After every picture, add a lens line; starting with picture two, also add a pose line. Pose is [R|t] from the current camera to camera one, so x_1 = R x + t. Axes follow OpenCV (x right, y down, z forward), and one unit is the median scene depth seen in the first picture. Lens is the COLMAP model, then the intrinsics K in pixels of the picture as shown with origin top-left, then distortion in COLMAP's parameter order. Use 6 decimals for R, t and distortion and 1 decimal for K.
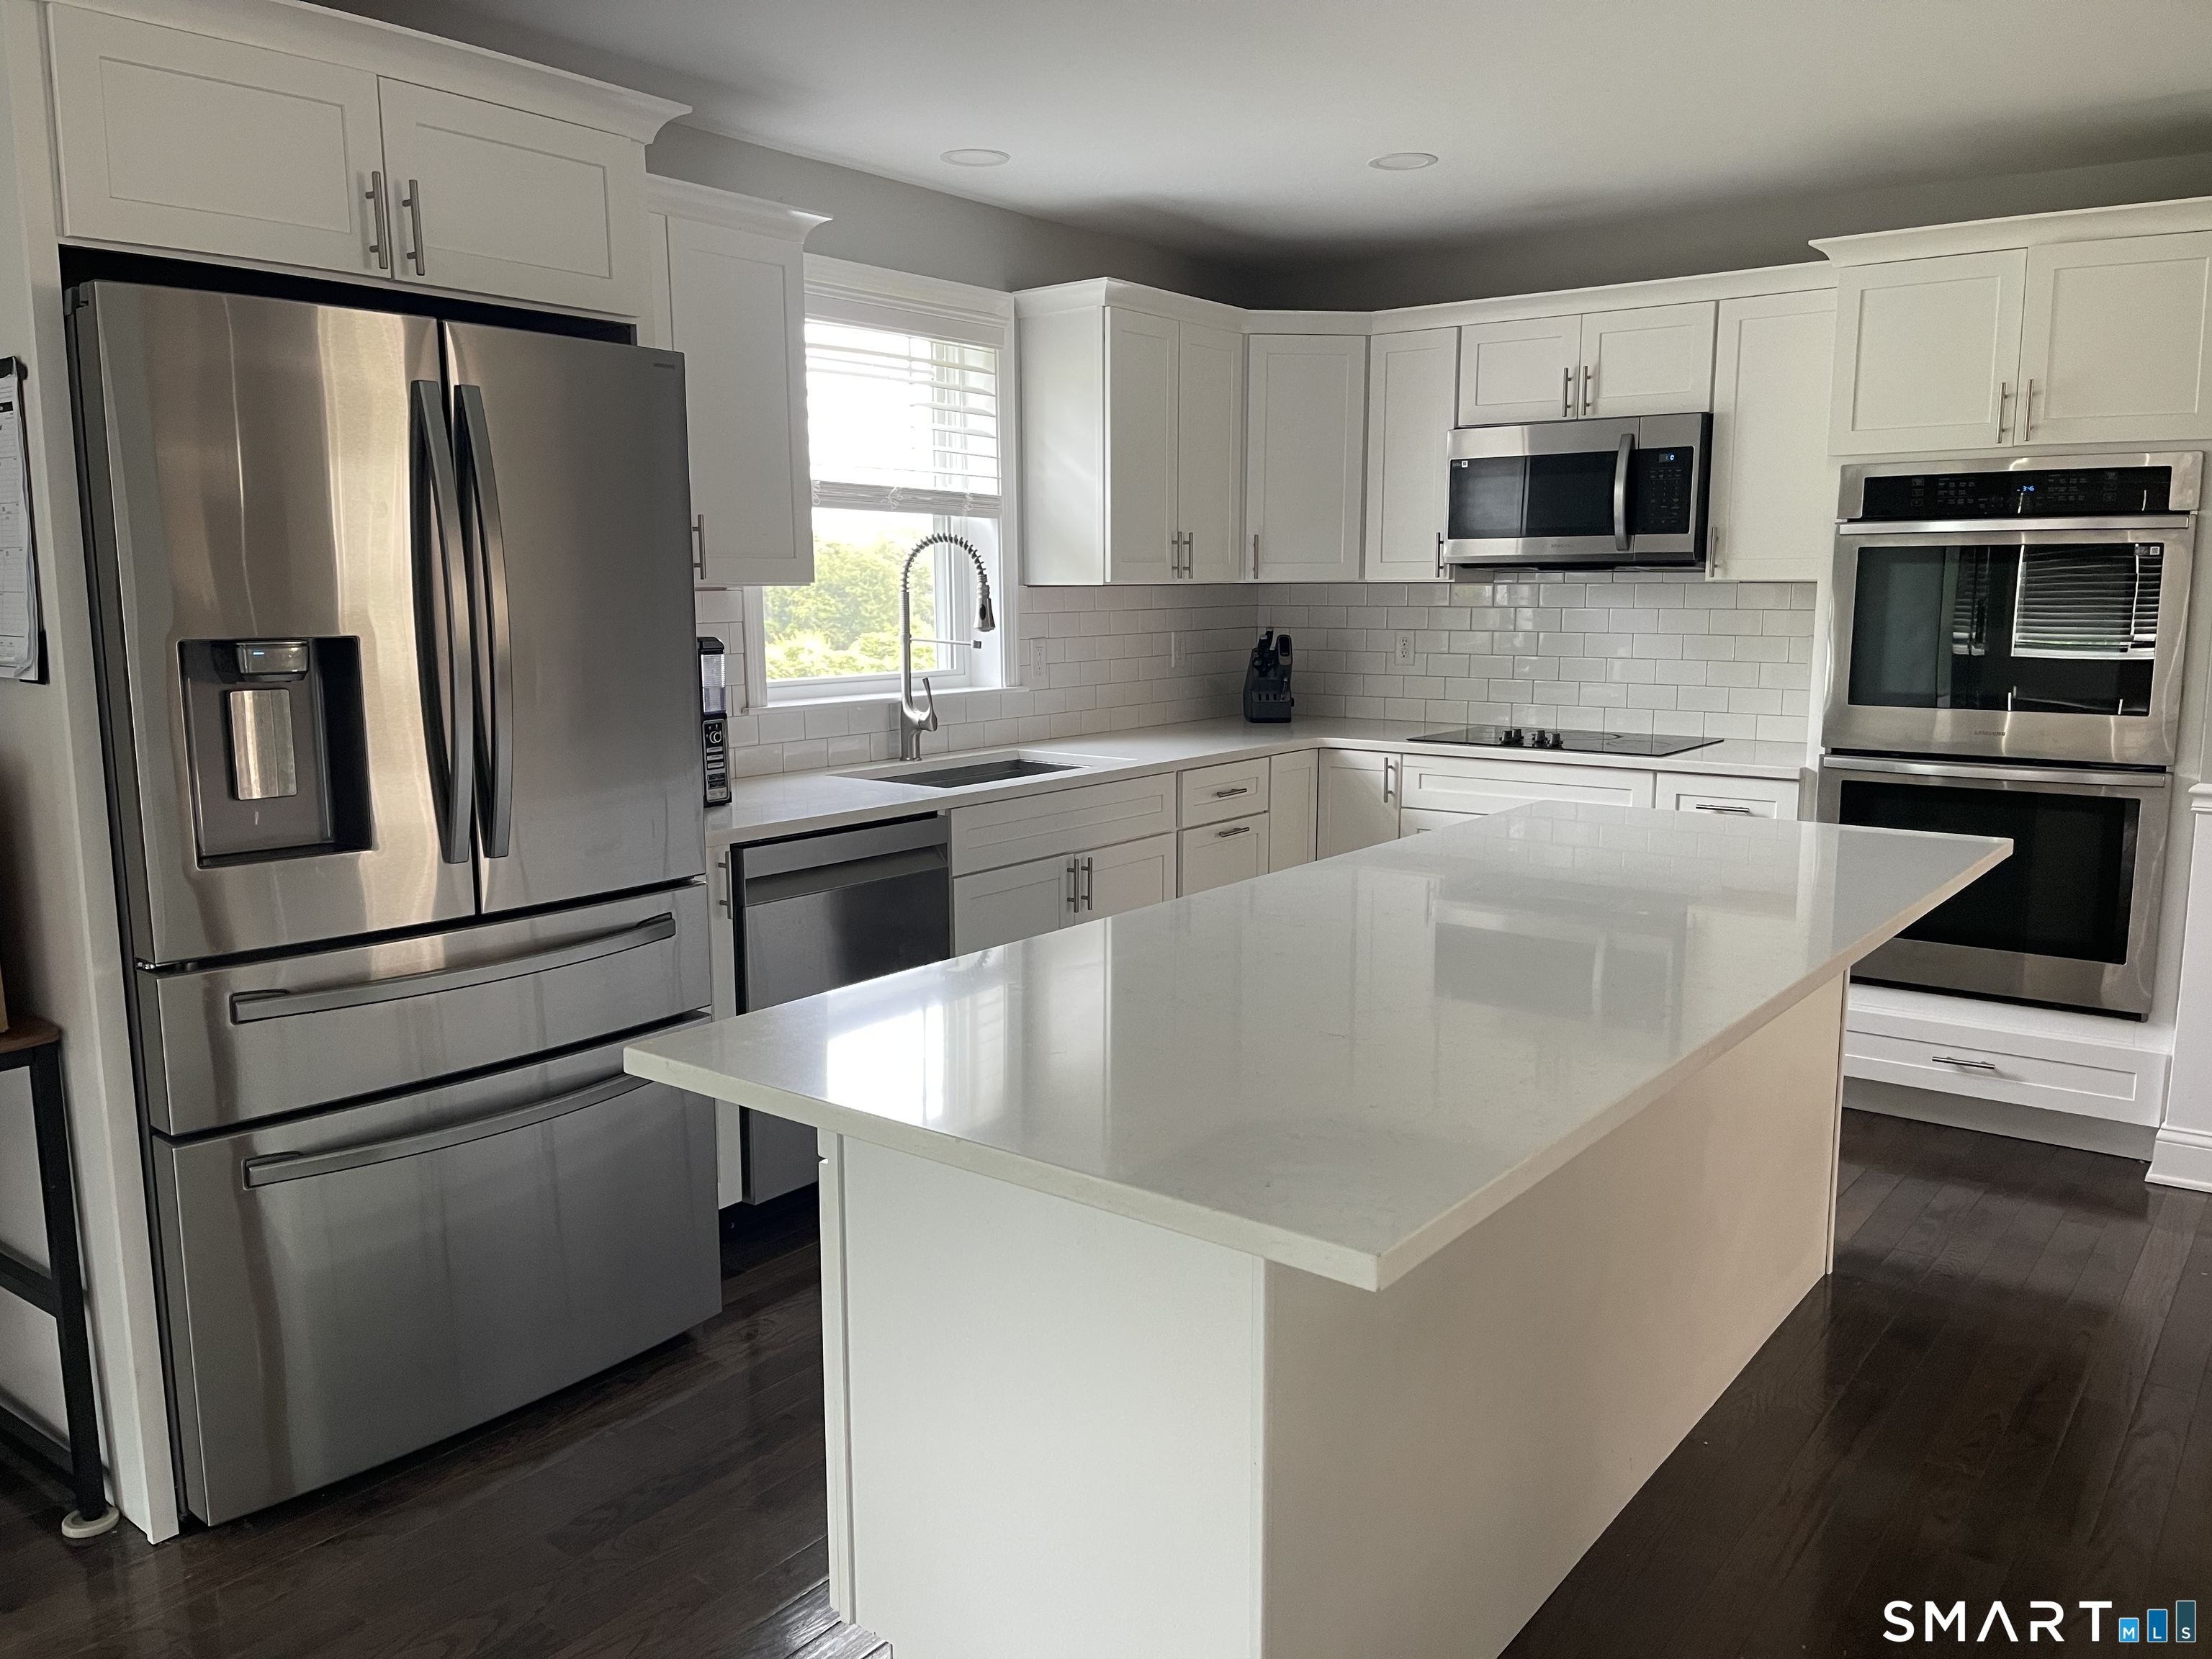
lens RADIAL K [[1674.6, 0, 1116.6], [0, 1674.6, 833.8], [0, 0, 1]] dist [0.068507, -0.066703]
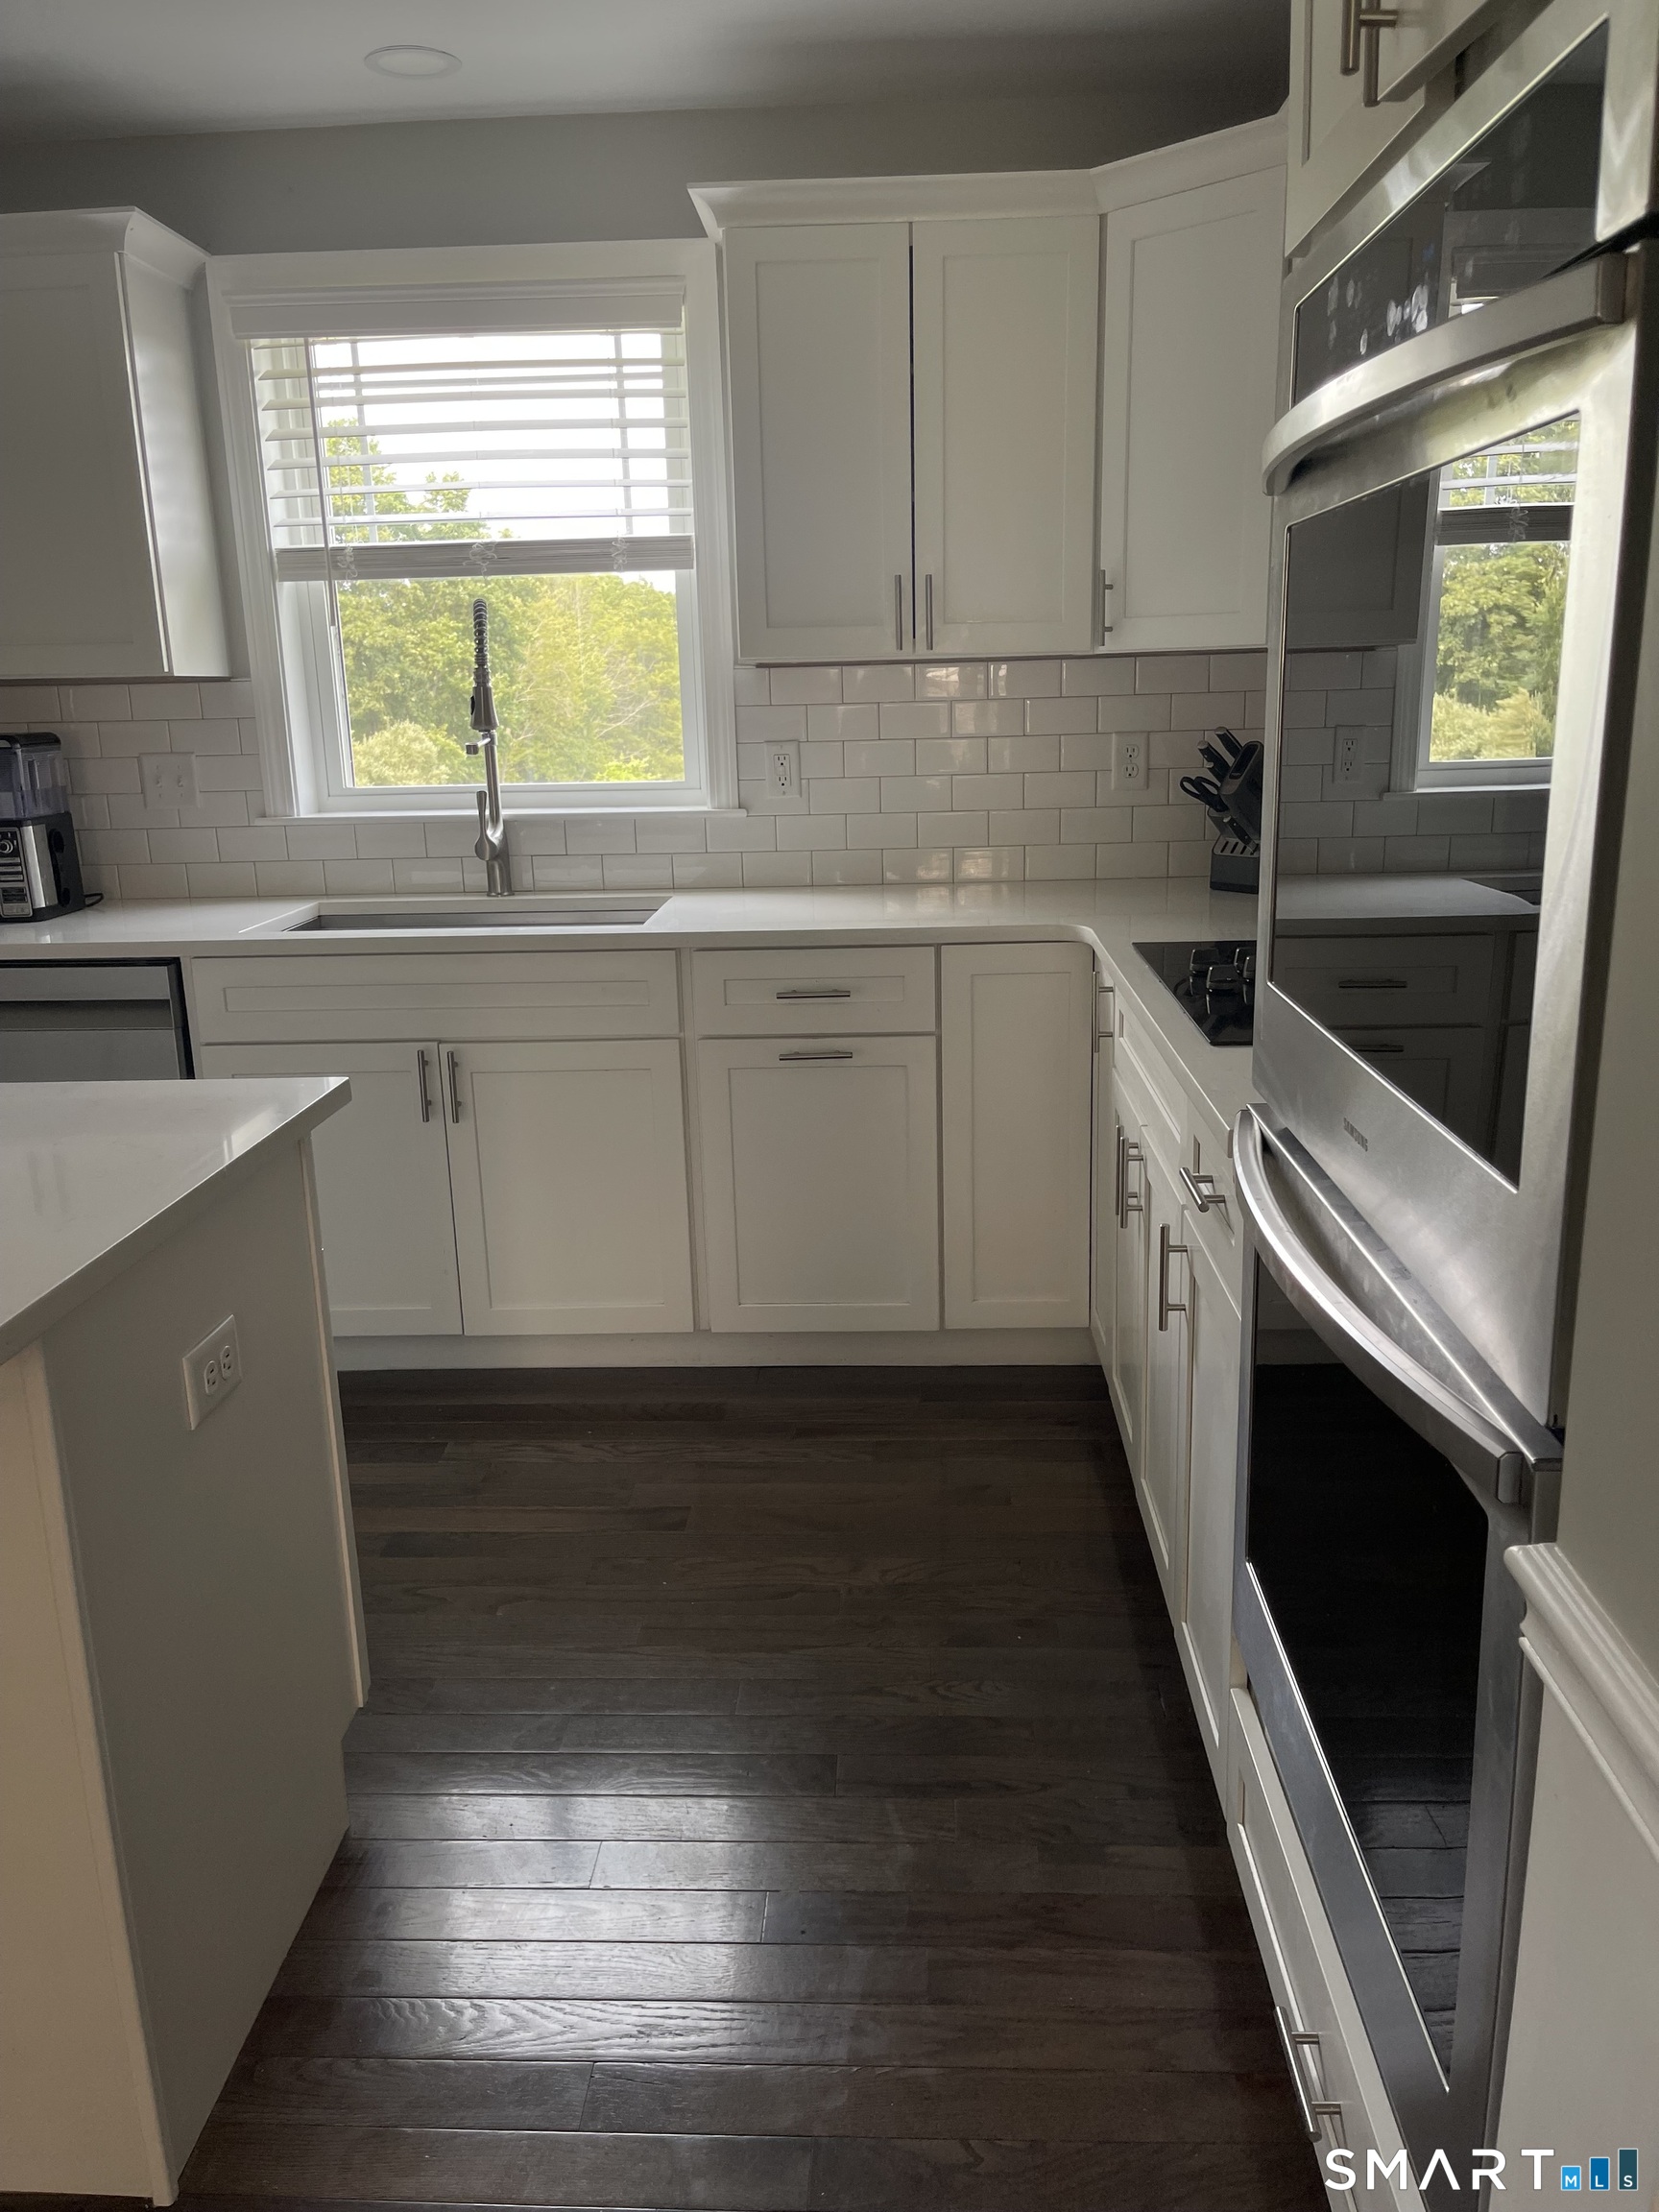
lens RADIAL K [[1674.6, 0, 843.3], [0, 1674.6, 1083.5], [0, 0, 1]] dist [0.068507, -0.066703]
pose [[0.565064, 0.181925, -0.804740, 0.678709], [-0.100719, 0.983302, 0.151570, -0.101236], [0.818876, -0.004594, 0.573952, 0.729087]]
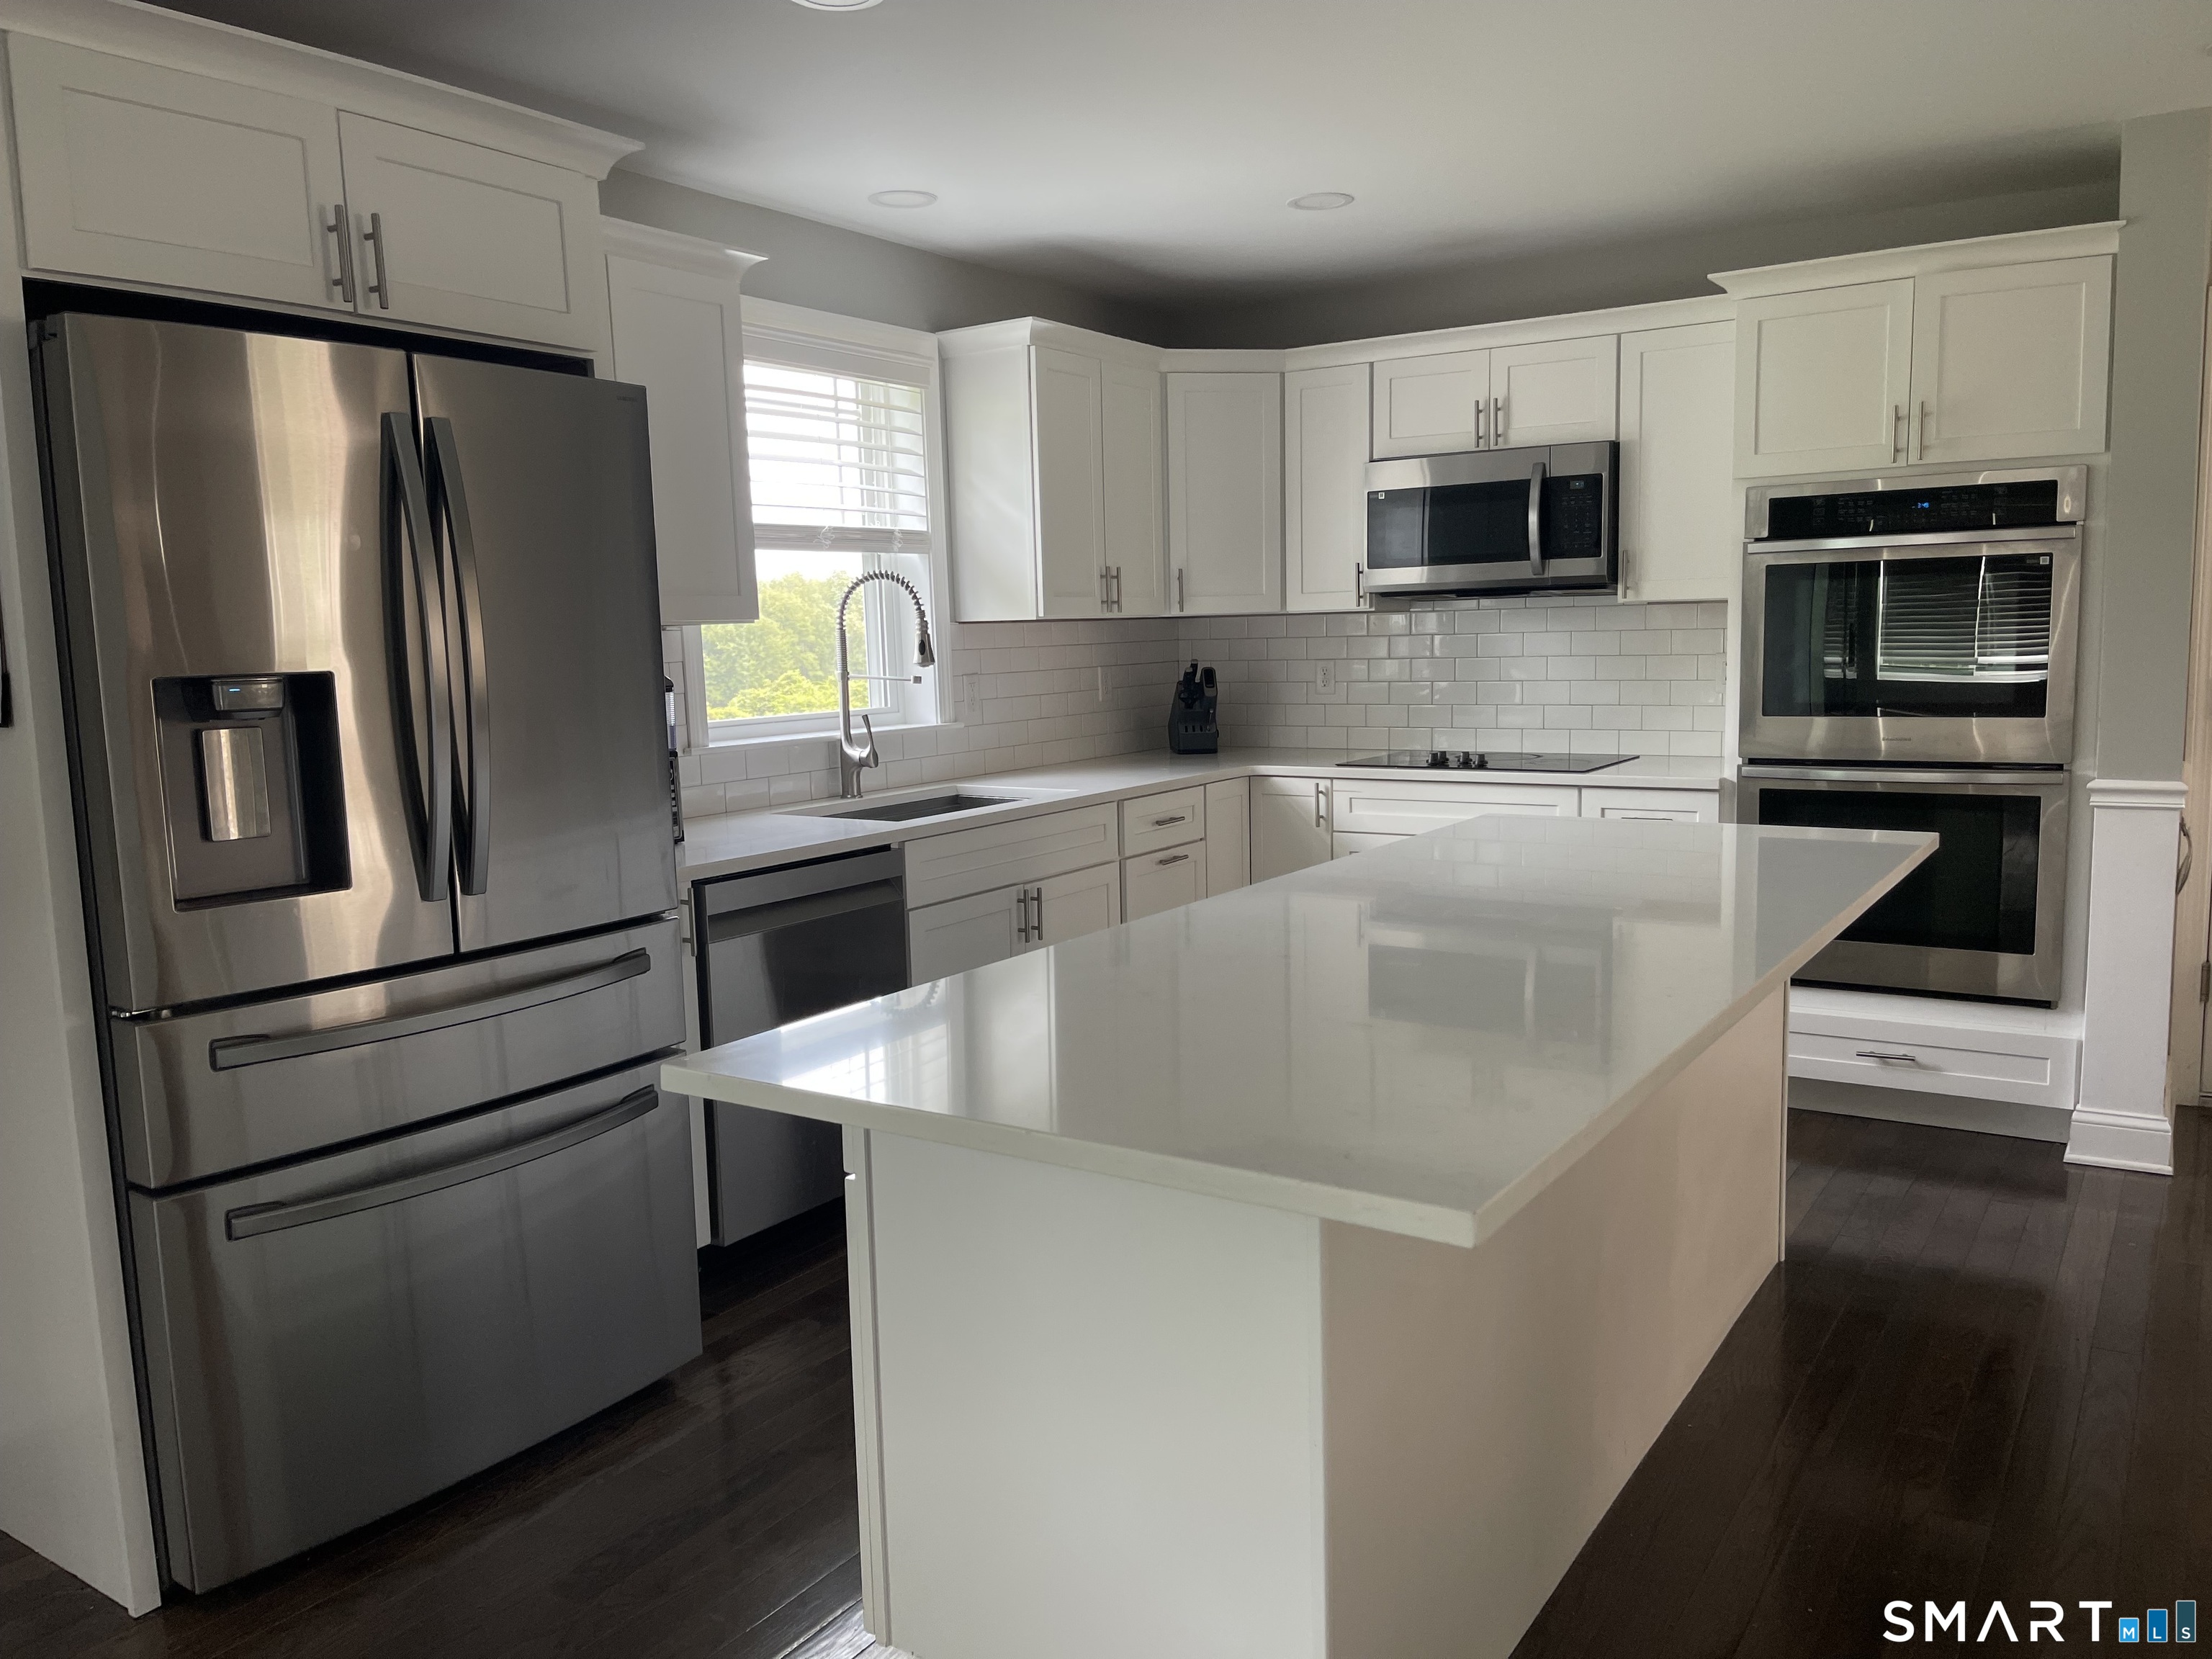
lens RADIAL K [[1674.6, 0, 1117.5], [0, 1674.6, 837.4], [0, 0, 1]] dist [0.068507, -0.066703]
pose [[0.997039, -0.031903, 0.069971, -0.038380], [0.033802, 0.999087, -0.026133, 0.012082], [-0.069074, 0.028421, 0.997207, -0.005735]]
